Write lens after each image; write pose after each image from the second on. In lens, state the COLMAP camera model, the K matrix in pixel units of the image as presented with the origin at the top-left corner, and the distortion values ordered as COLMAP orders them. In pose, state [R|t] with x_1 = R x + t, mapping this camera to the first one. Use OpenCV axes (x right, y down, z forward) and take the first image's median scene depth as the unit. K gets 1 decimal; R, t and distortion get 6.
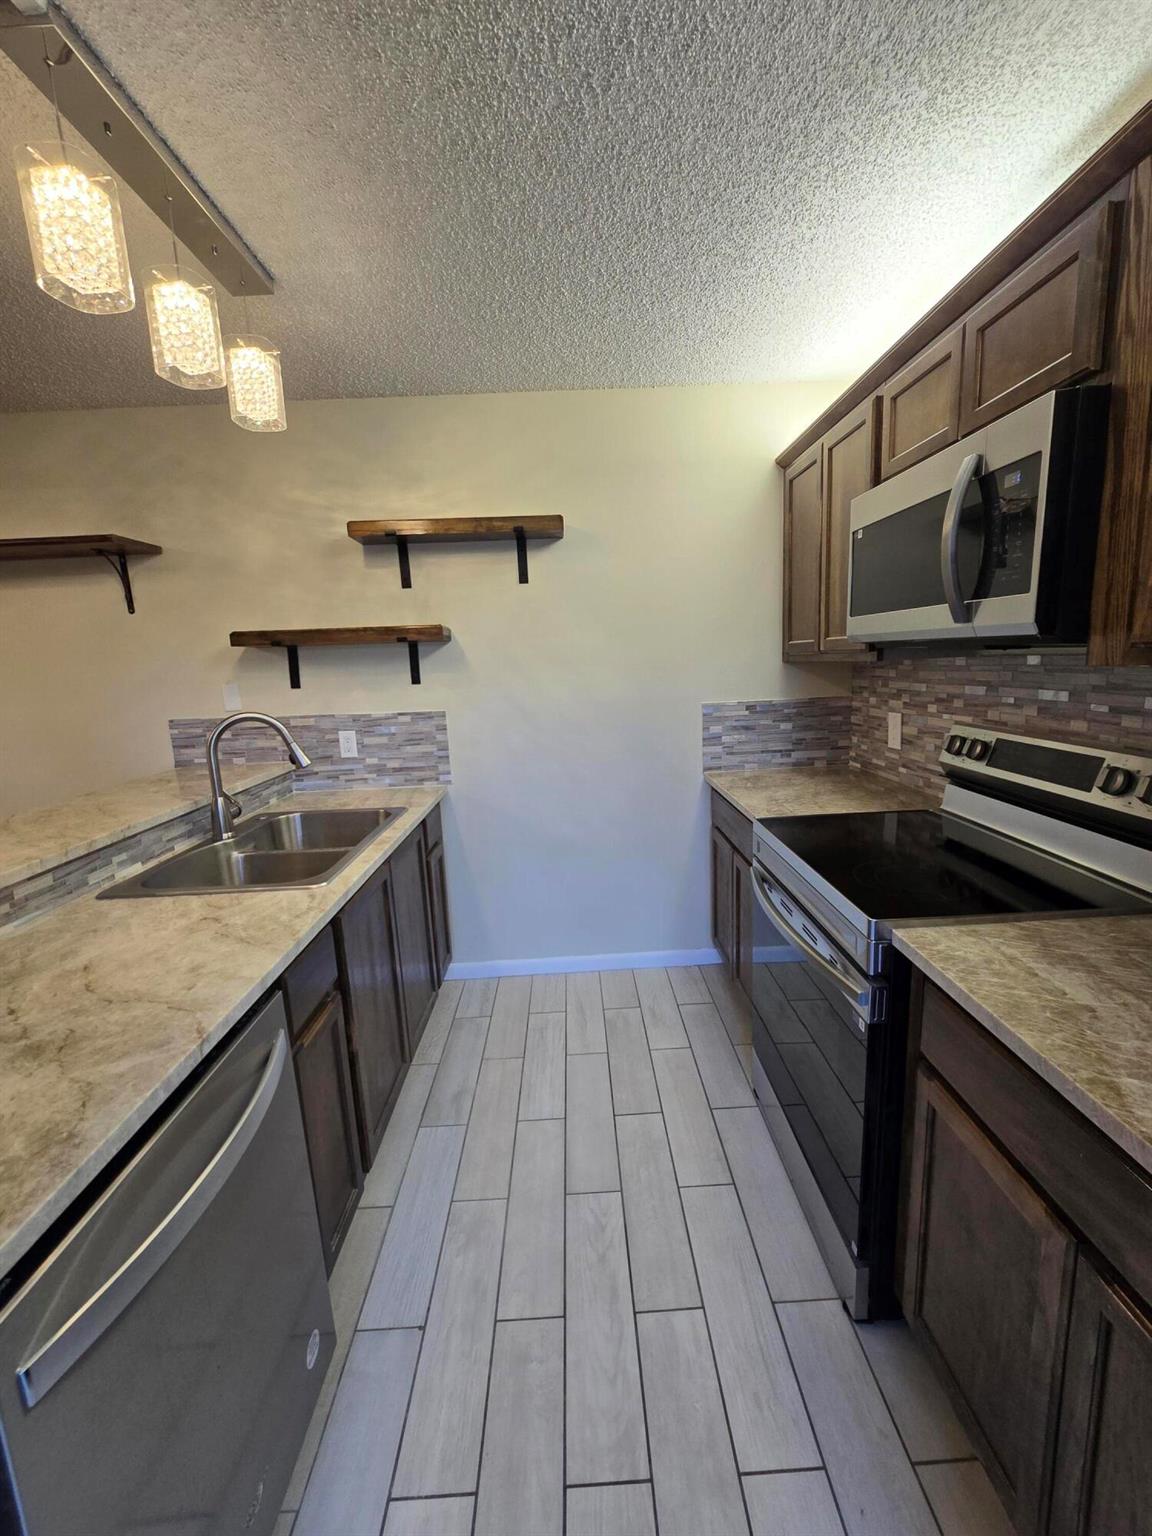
lens RADIAL K [[628.0, 0, 582.7], [0, 628.0, 772.0], [0, 0, 1]] dist [0.003205, 0.000315]
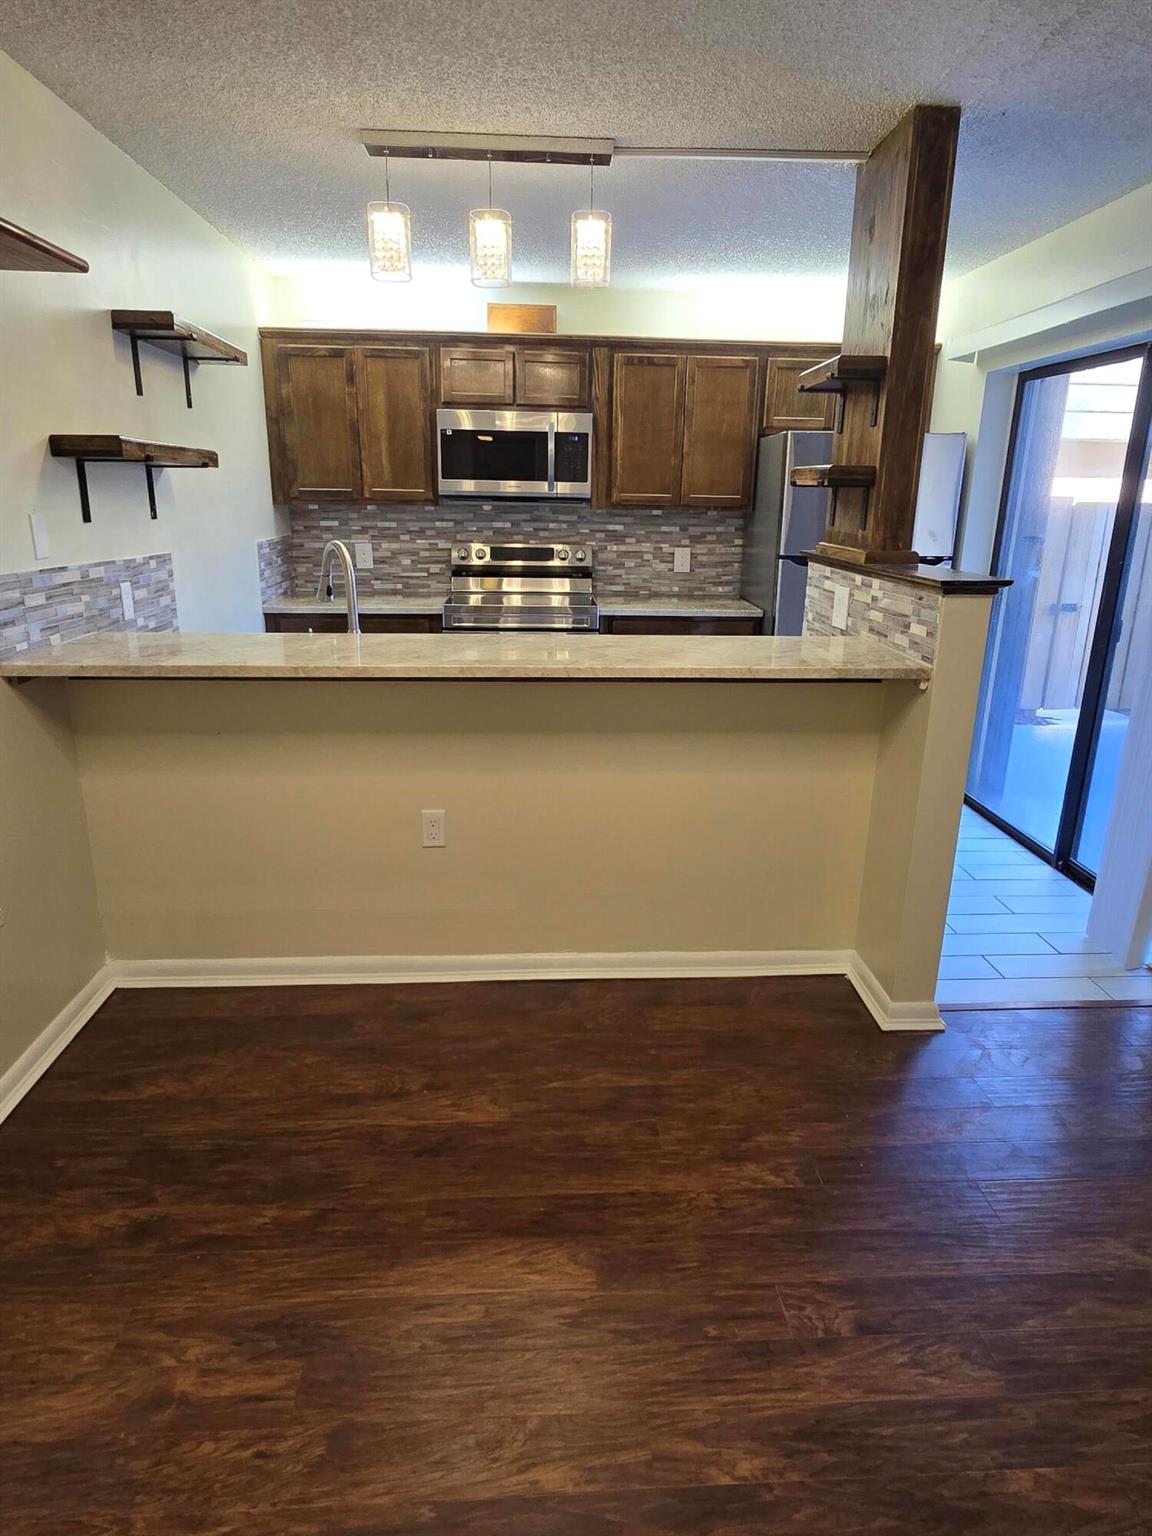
lens RADIAL K [[918.4, 0, 590.2], [0, 918.4, 767.3], [0, 0, 1]] dist [-0.002377, -0.002111]
pose [[-0.036436, -0.246048, 0.968573, -1.604247], [0.165461, 0.954354, 0.248660, -0.038694], [-0.985543, 0.169321, 0.005939, 0.527149]]
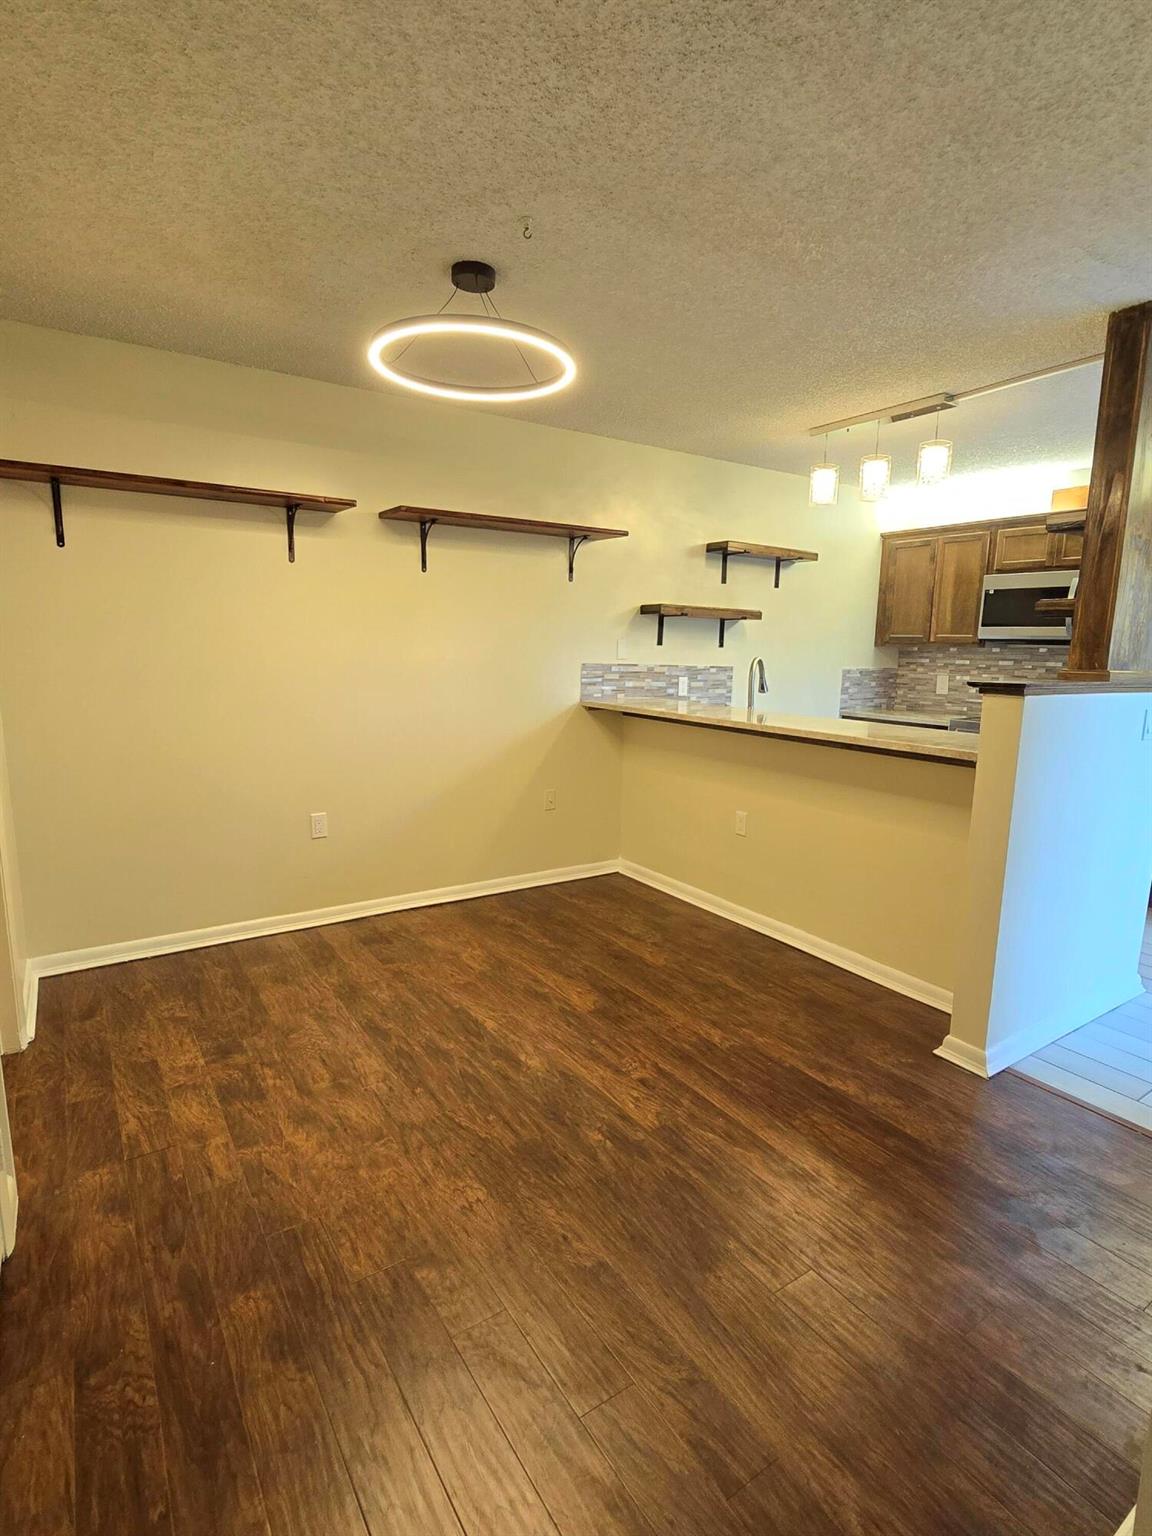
lens RADIAL K [[776.7, 0, 585.4], [0, 776.7, 766.9], [0, 0, 1]] dist [0.001839, 0.001941]
pose [[0.842011, -0.026340, 0.538817, -1.640334], [0.040628, 0.999067, -0.014650, 0.168669], [-0.537928, 0.034227, 0.842296, -0.396730]]
